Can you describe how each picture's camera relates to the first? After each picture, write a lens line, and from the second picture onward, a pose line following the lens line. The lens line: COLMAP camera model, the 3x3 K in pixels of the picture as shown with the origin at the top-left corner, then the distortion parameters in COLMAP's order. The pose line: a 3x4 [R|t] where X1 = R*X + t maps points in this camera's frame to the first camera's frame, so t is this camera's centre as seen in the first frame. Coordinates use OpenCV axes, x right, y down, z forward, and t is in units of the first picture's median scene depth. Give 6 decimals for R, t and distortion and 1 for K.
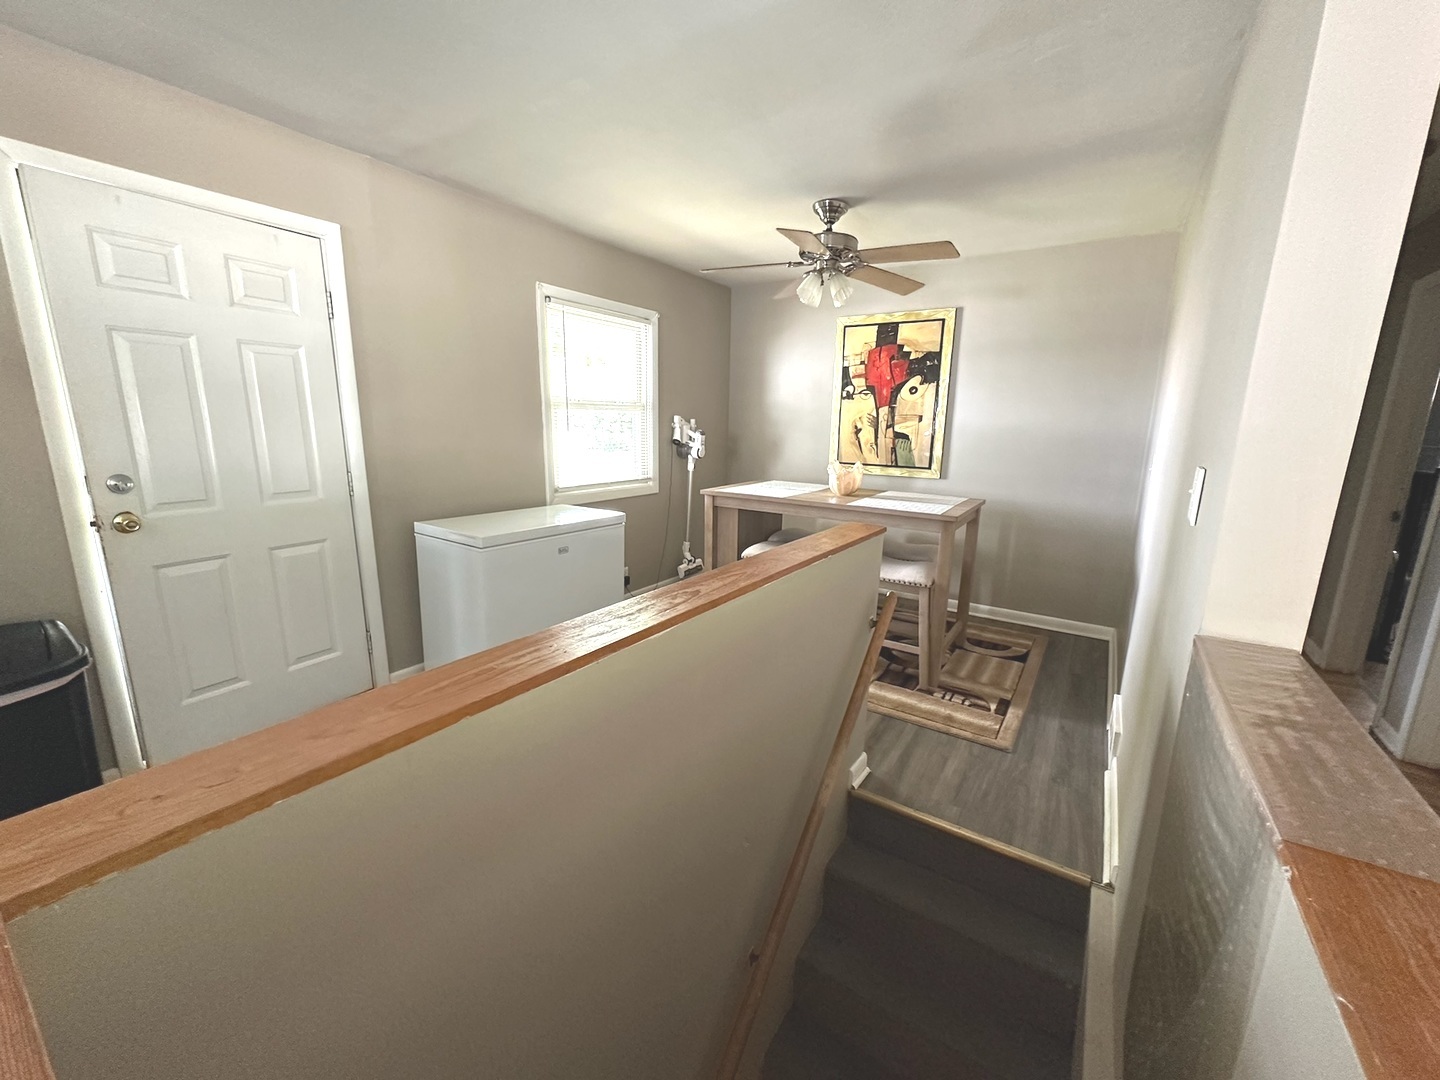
lens RADIAL K [[573.1, 0, 721.6], [0, 573.1, 538.2], [0, 0, 1]] dist [-0.002474, 0.000982]
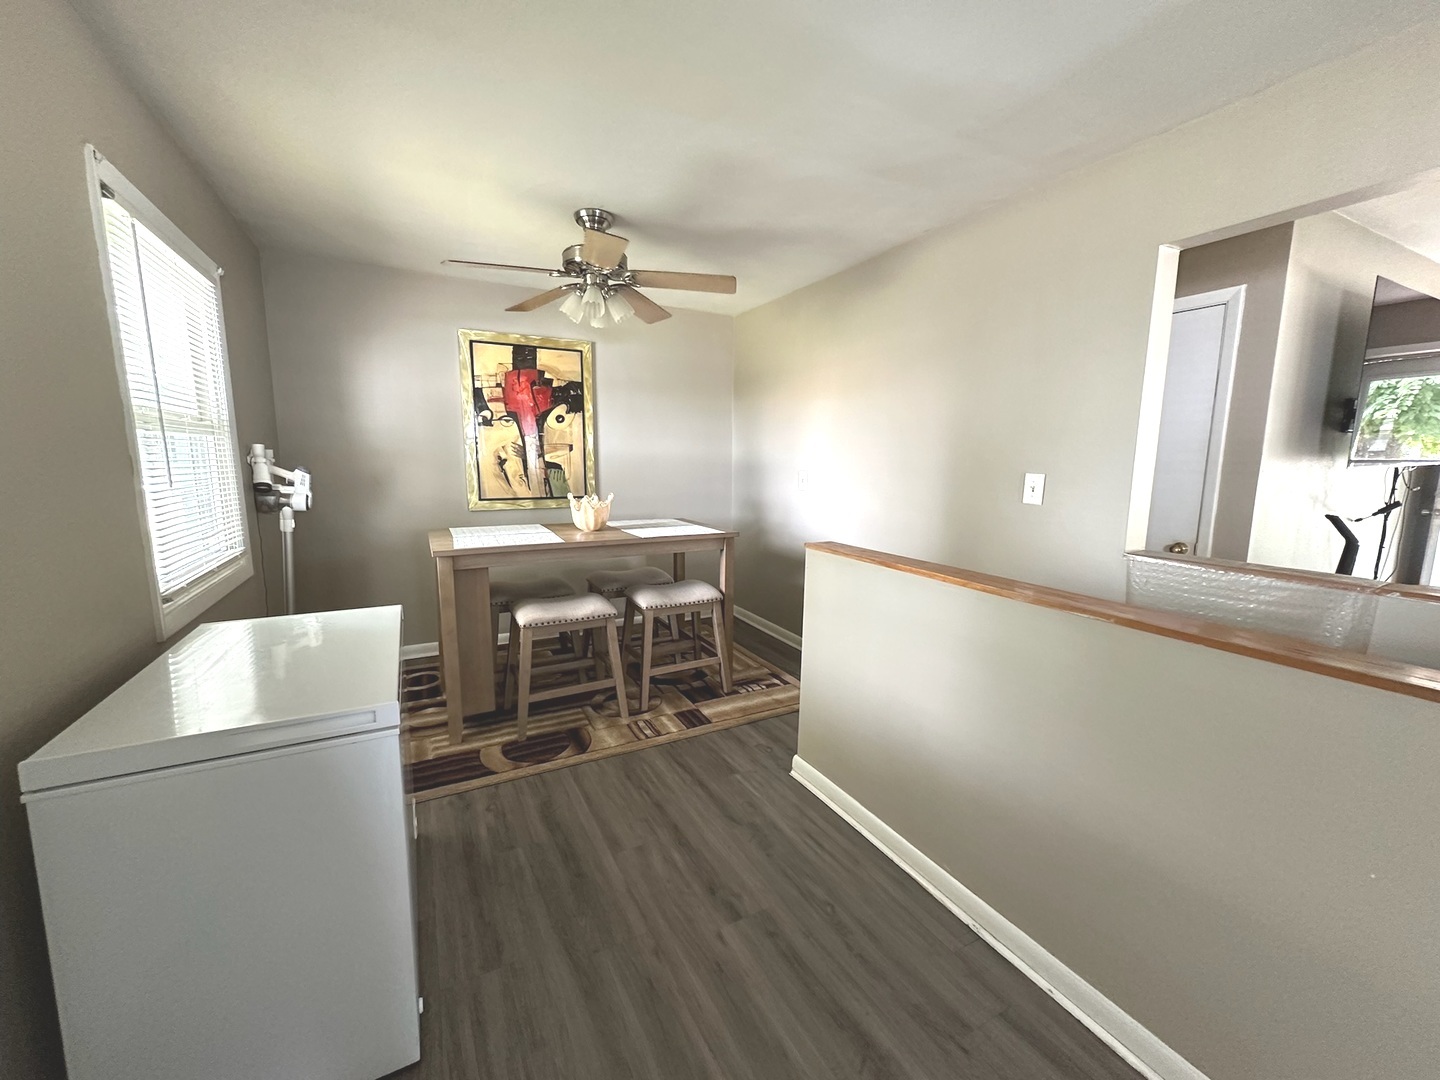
lens RADIAL K [[573.1, 0, 722.0], [0, 573.1, 538.9], [0, 0, 1]] dist [-0.002474, 0.000982]
pose [[0.473336, -0.141010, 0.869522, -0.401863], [0.180697, 0.981656, 0.060829, -0.066665], [-0.862149, 0.128328, 0.490134, 0.307639]]
